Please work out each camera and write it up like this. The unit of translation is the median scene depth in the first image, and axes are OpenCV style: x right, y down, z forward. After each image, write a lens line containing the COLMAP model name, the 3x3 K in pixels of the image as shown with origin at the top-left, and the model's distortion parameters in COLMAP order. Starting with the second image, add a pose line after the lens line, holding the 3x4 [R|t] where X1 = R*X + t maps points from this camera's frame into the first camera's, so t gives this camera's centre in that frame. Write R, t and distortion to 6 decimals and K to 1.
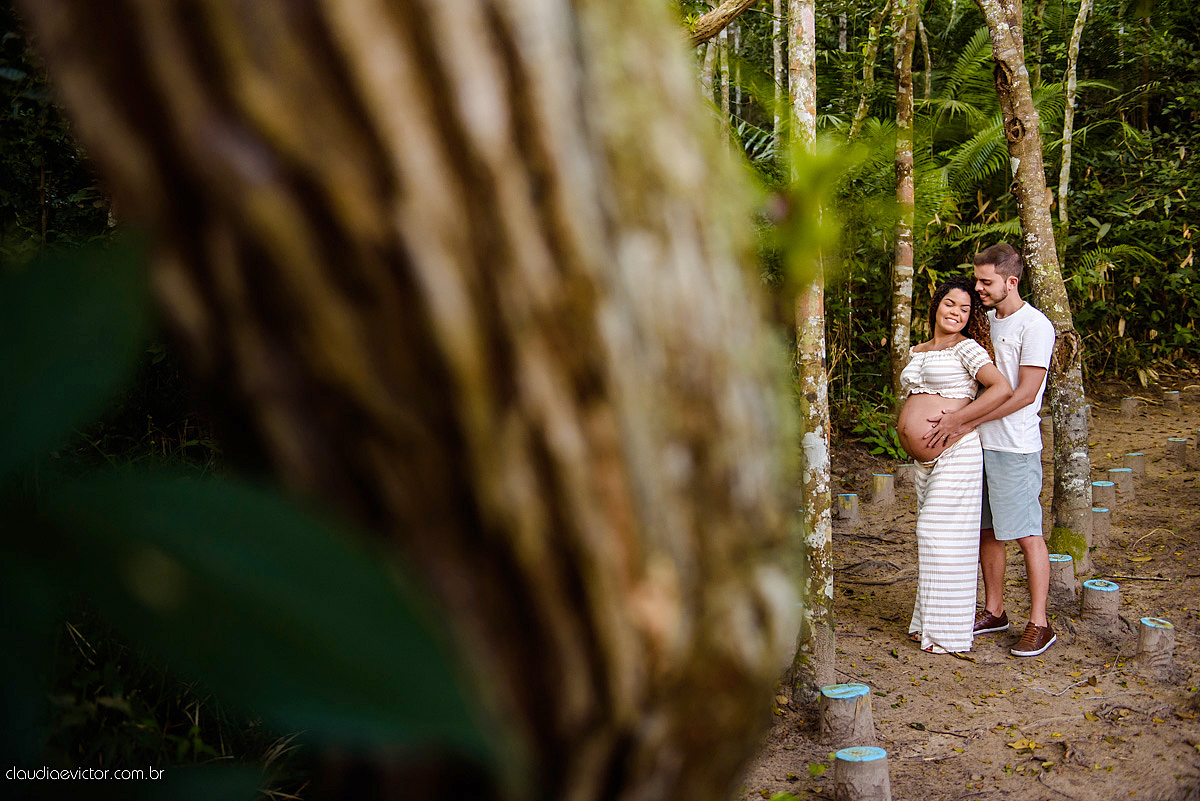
lens RADIAL K [[1277.9, 0, 605.5], [0, 1277.9, 396.2], [0, 0, 1]] dist [-0.009763, 0.000000]
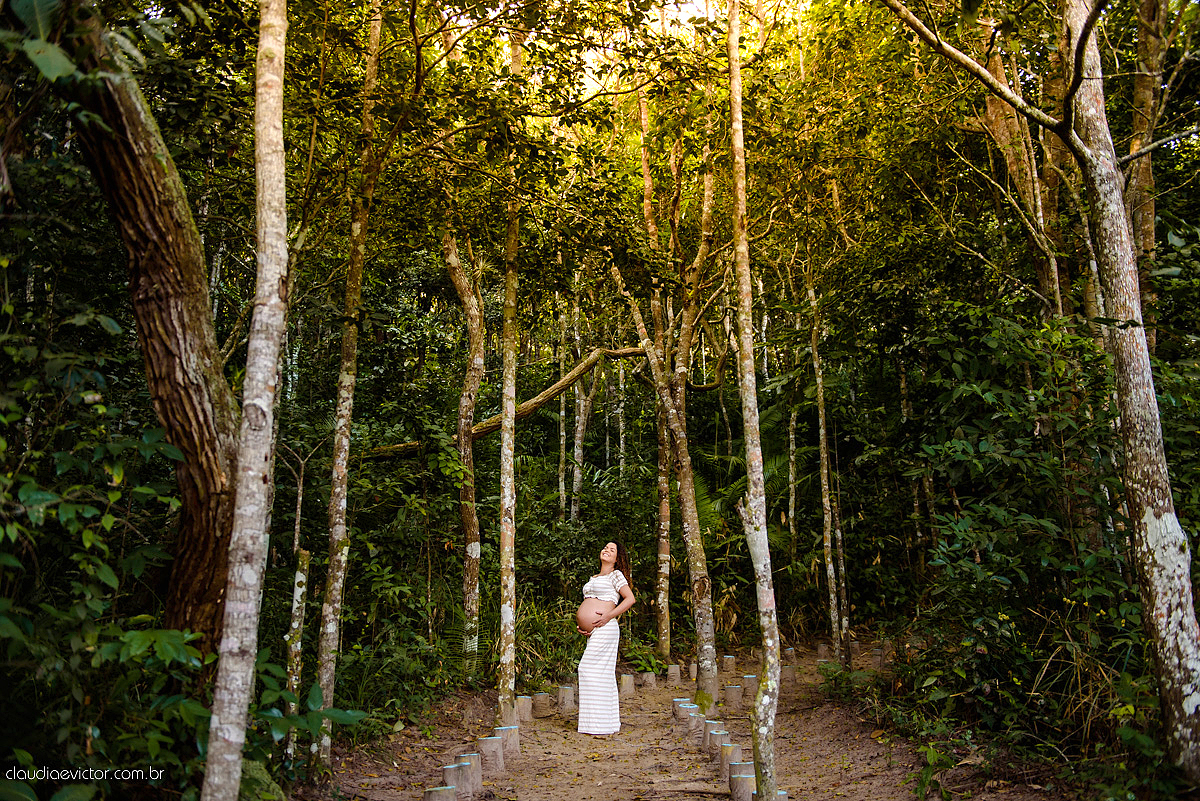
lens RADIAL K [[1014.8, 0, 596.7], [0, 1014.8, 402.7], [0, 0, 1]] dist [-0.024686, -0.002774]
pose [[0.999537, 0.015128, 0.026415, 0.168494], [-0.007057, 0.959281, -0.282366, 0.112803], [-0.029611, 0.282048, 0.958943, -0.405069]]
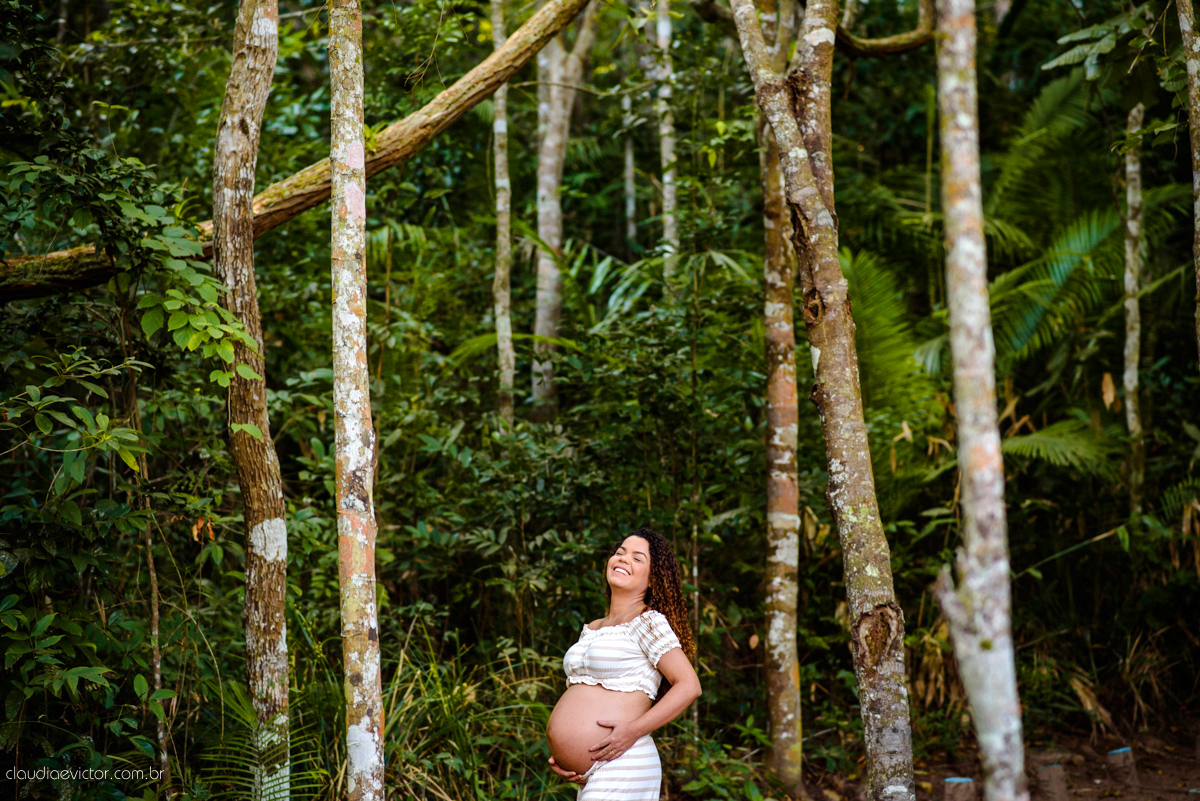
lens RADIAL K [[2847.9, 0, 608.6], [0, 2847.9, 405.5], [0, 0, 1]] dist [-0.148559, 0.000000]
pose [[0.999564, -0.011141, 0.027349, 0.174612], [0.014962, 0.989501, -0.143748, 0.055788], [-0.025460, 0.144094, 0.989236, -0.466871]]
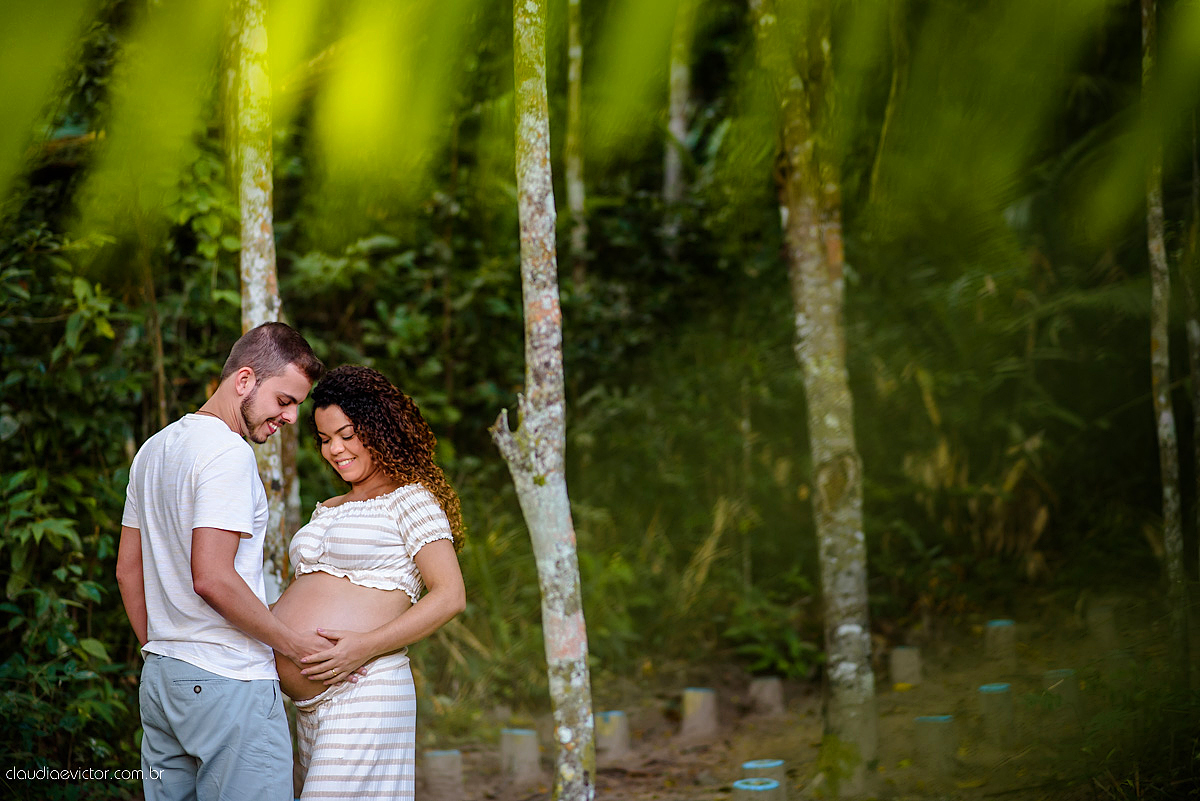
lens RADIAL K [[2847.9, 0, 593.3], [0, 2847.9, 396.8], [0, 0, 1]] dist [-0.148559, 0.000000]
pose [[0.996329, -0.027141, -0.081196, 0.344701], [0.018931, 0.994785, -0.100225, 0.069236], [0.083493, 0.098320, 0.991646, -0.535905]]
